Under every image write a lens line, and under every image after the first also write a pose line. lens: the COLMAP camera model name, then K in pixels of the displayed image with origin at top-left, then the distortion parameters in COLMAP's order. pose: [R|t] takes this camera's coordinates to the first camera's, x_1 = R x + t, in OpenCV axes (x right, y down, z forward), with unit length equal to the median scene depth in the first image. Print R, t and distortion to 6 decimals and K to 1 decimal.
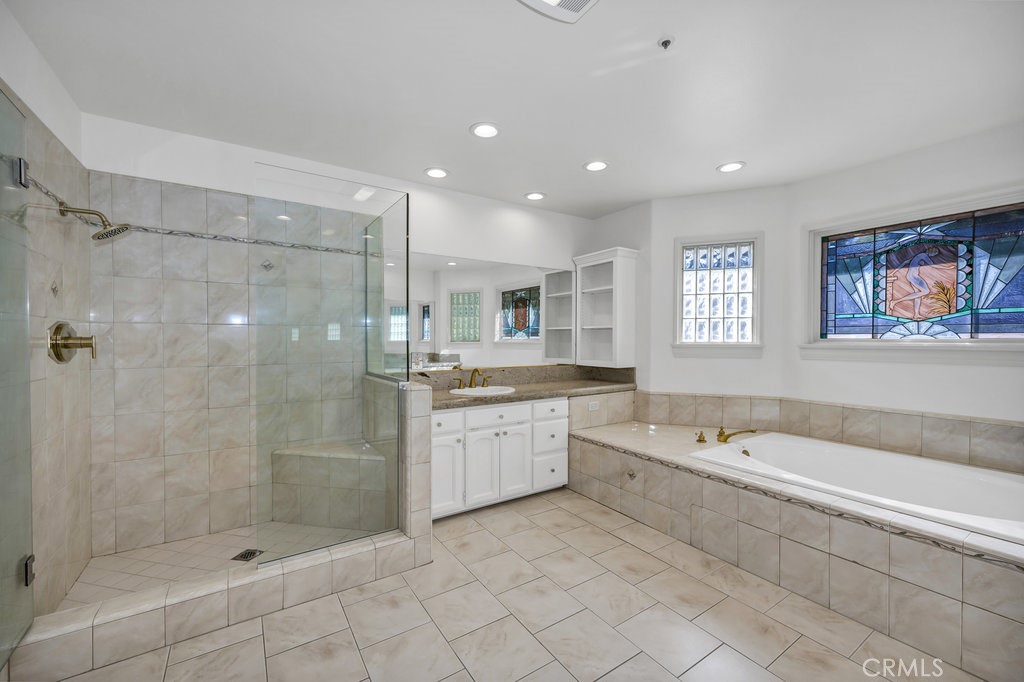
lens RADIAL K [[400.1, 0, 515.5], [0, 400.1, 345.7], [0, 0, 1]] dist [-0.000637, -0.000016]
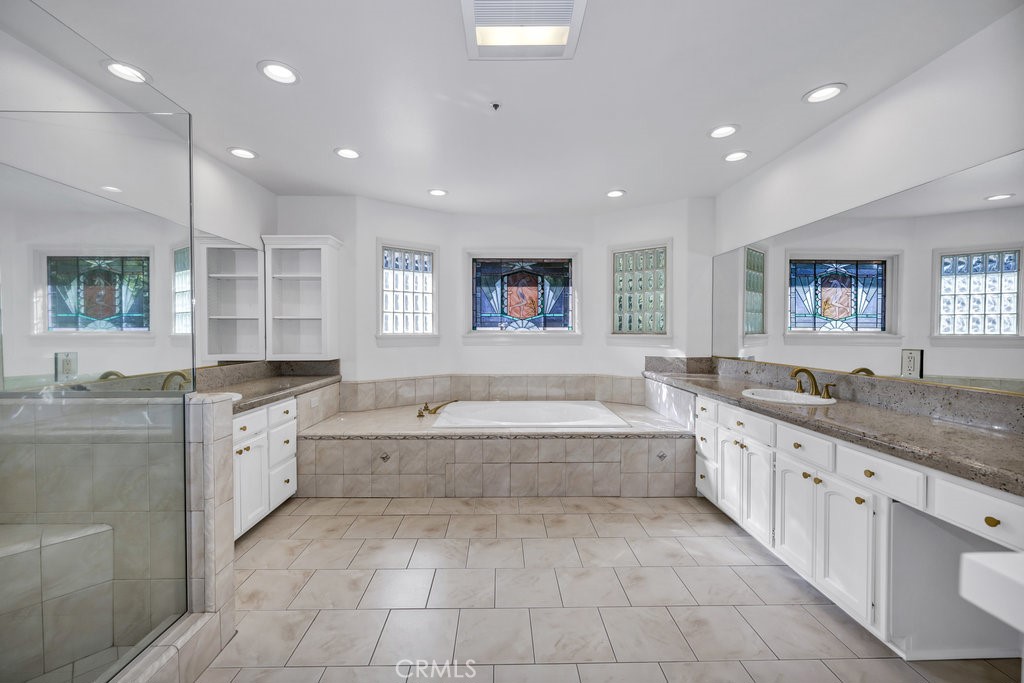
lens RADIAL K [[408.8, 0, 496.4], [0, 408.8, 342.2], [0, 0, 1]] dist [-0.001387, 0.000063]
pose [[0.555879, -0.022907, 0.830948, -0.402271], [0.015050, 0.999734, 0.017492, 0.000582], [-0.831127, 0.002783, 0.556076, 0.131121]]
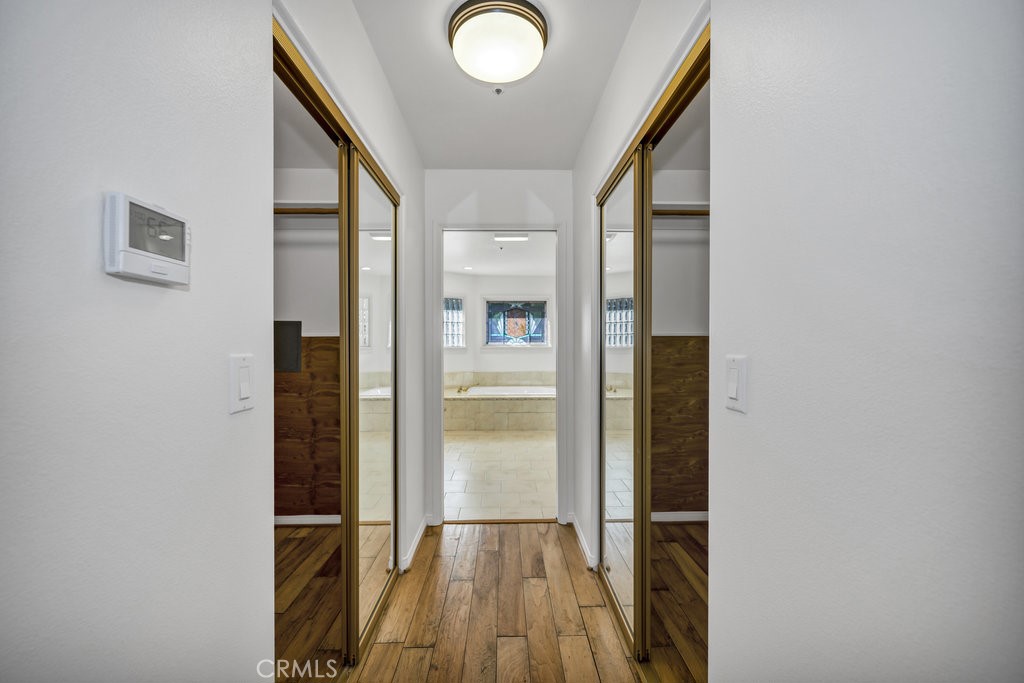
lens RADIAL K [[408.8, 0, 496.4], [0, 408.8, 342.2], [0, 0, 1]] dist [-0.001387, 0.000063]
pose [[0.560063, 0.001426, 0.828449, -1.210084], [0.014834, 0.999821, -0.011749, -0.001615], [-0.828317, 0.018870, 0.559941, -0.393641]]
